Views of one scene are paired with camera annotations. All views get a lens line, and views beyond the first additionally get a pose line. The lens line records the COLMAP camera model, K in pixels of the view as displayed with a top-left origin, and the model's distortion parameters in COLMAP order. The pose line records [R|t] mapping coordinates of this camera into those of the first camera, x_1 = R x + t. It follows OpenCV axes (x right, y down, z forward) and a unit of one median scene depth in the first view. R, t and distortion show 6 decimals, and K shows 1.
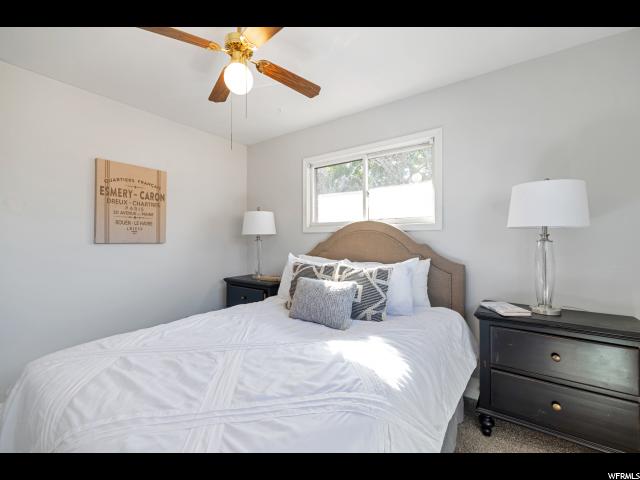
lens RADIAL K [[276.7, 0, 322.4], [0, 276.7, 237.4], [0, 0, 1]] dist [0.001316, 0.000065]
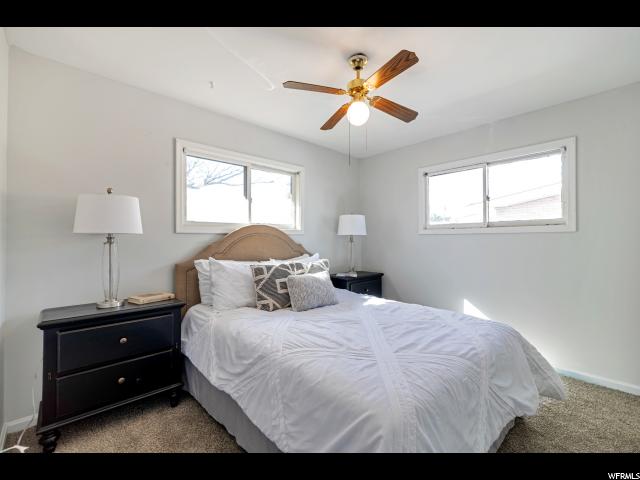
lens RADIAL K [[276.7, 0, 320.6], [0, 276.7, 240.8], [0, 0, 1]] dist [0.001316, 0.000065]
pose [[0.199082, -0.002250, 0.979980, -0.861742], [-0.007449, 0.999965, 0.003809, -0.000498], [-0.979954, -0.008058, 0.199058, 0.503931]]
